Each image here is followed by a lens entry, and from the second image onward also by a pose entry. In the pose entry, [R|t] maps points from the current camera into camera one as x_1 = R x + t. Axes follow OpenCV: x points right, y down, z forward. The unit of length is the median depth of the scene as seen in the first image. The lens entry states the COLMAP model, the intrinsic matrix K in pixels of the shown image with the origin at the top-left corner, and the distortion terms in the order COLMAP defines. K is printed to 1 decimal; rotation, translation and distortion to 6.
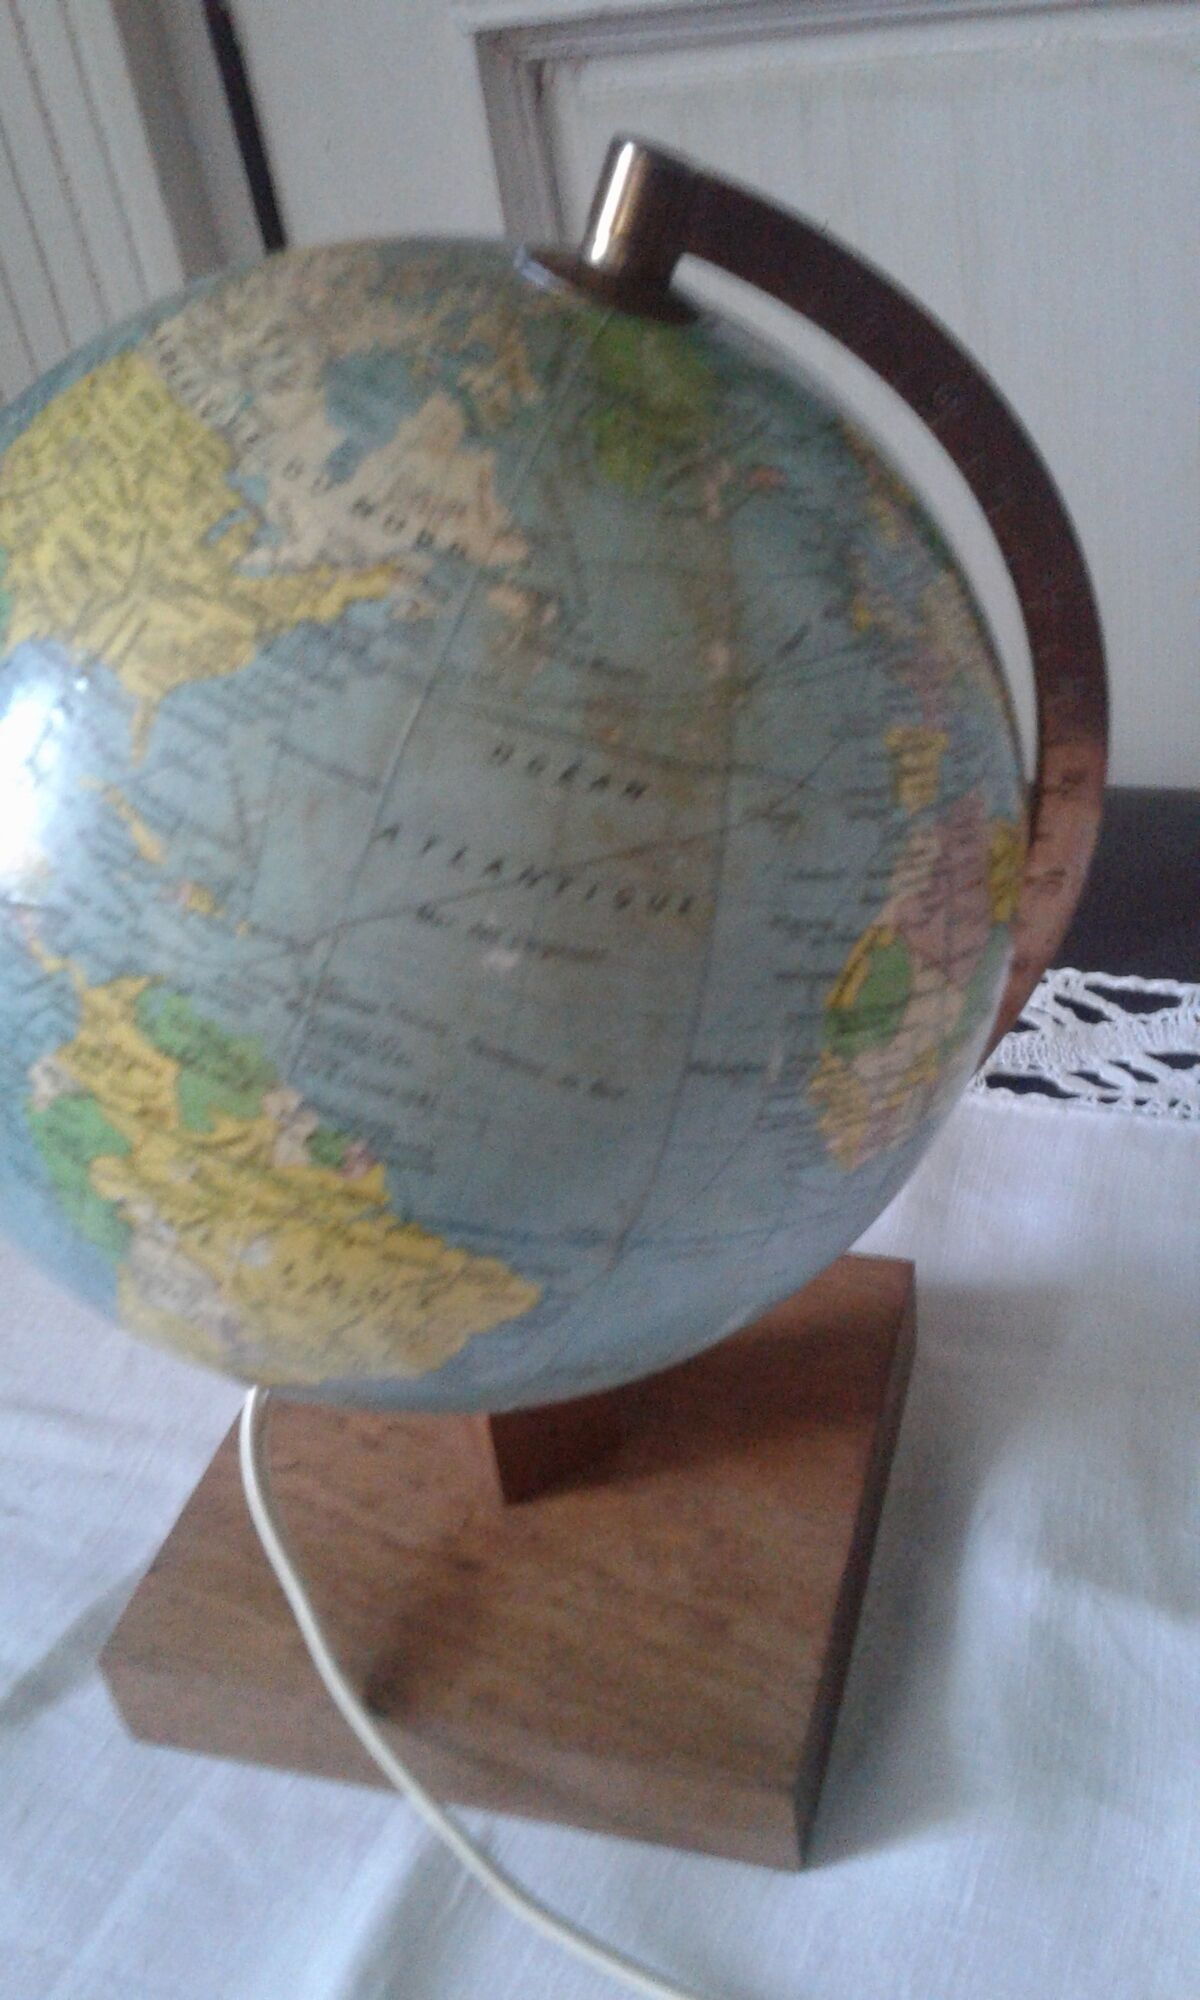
lens RADIAL K [[1928.5, 0, 598.4], [0, 1928.5, 1049.2], [0, 0, 1]] dist [0.166742, -0.407577]
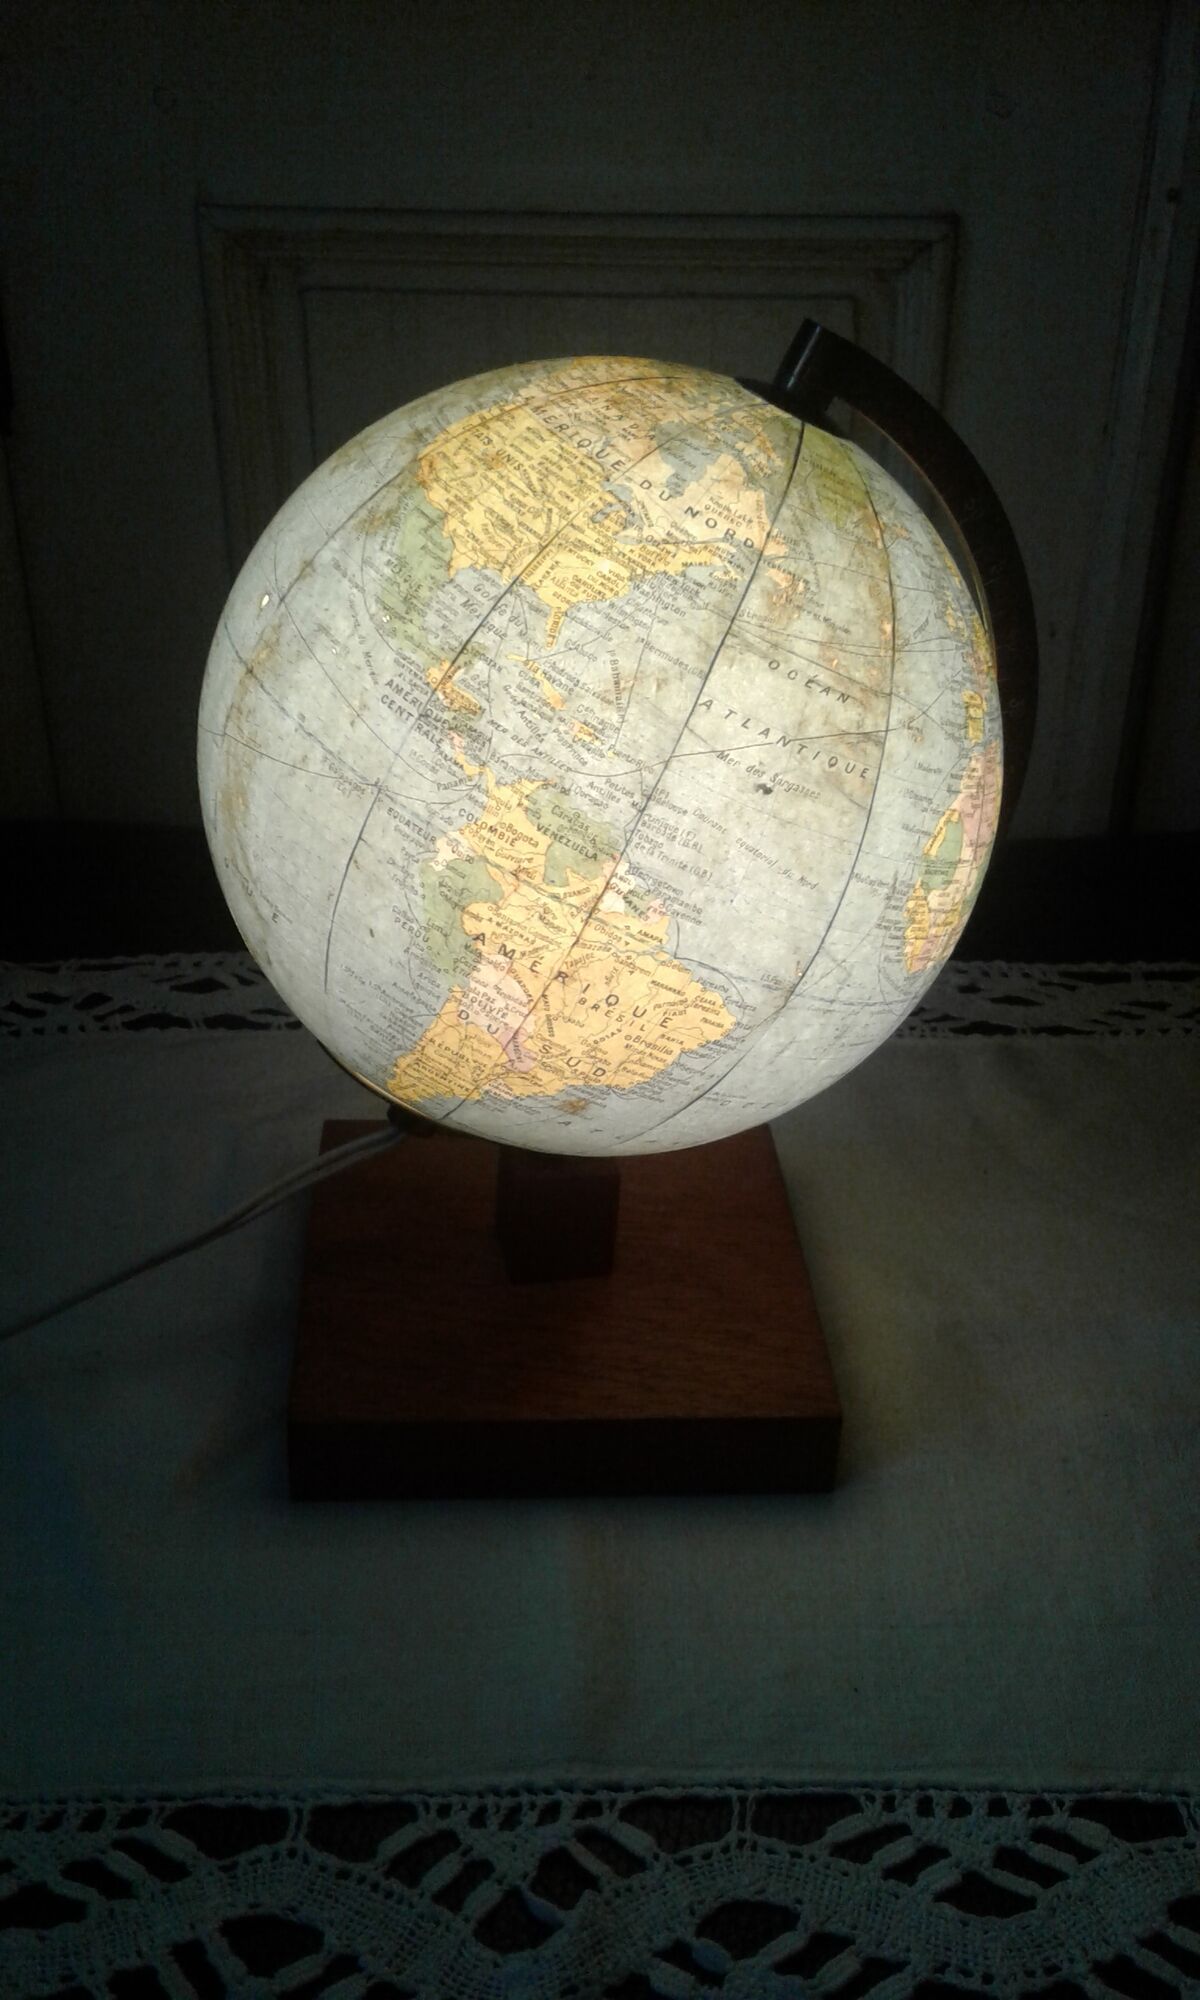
lens RADIAL K [[1928.5, 0, 598.4], [0, 1928.5, 1049.2], [0, 0, 1]] dist [0.166742, -0.407577]
pose [[0.972858, 0.078853, 0.217552, -0.516361], [-0.057630, 0.993089, -0.102237, 0.342291], [-0.224110, 0.086925, 0.970680, -0.532291]]
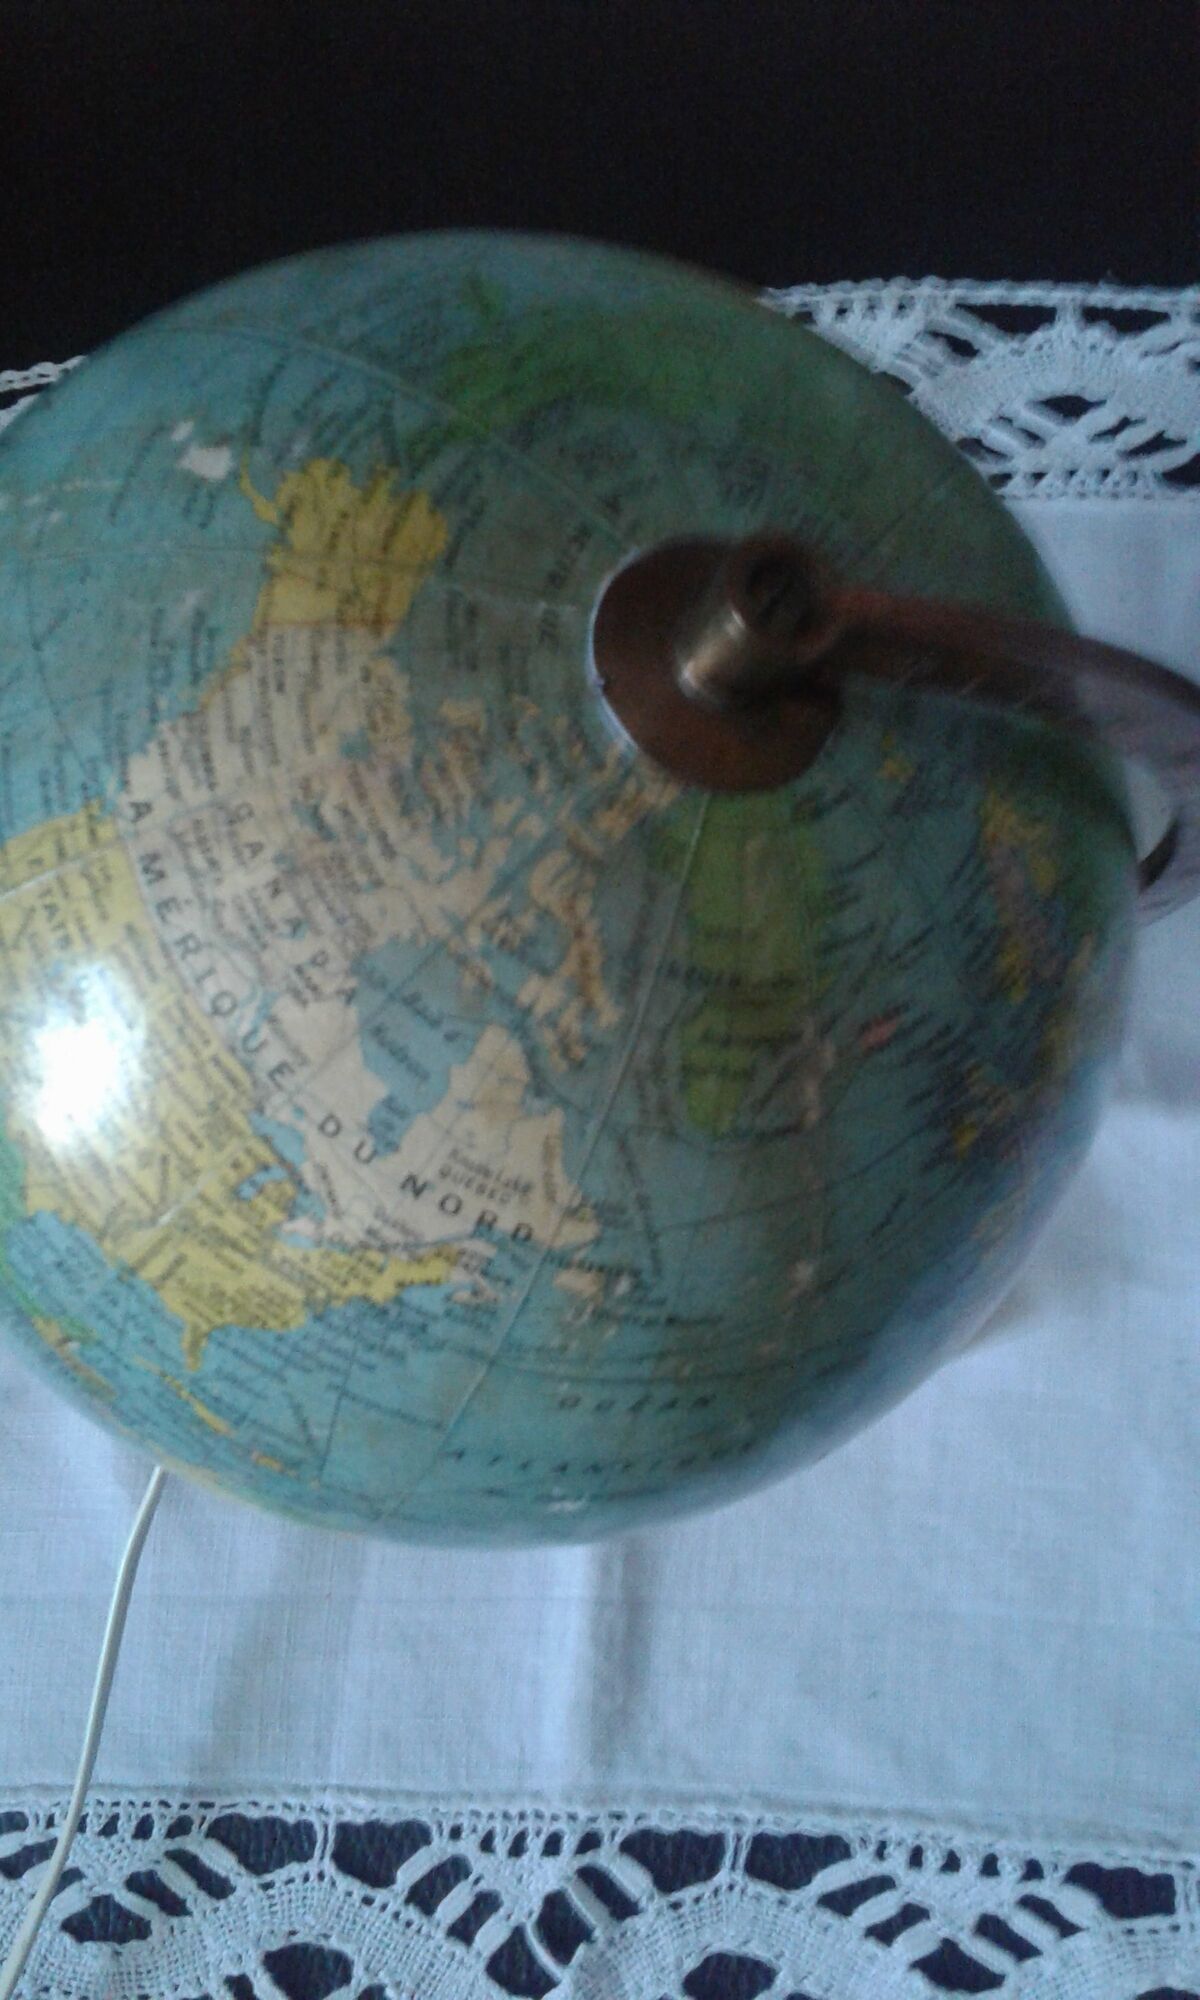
lens RADIAL K [[1928.5, 0, 598.4], [0, 1928.5, 1049.2], [0, 0, 1]] dist [0.166742, -0.407577]
pose [[0.999700, 0.024343, -0.002553, -0.036114], [-0.016105, 0.732718, 0.680341, -0.917832], [0.018432, -0.680096, 0.732891, 0.399996]]
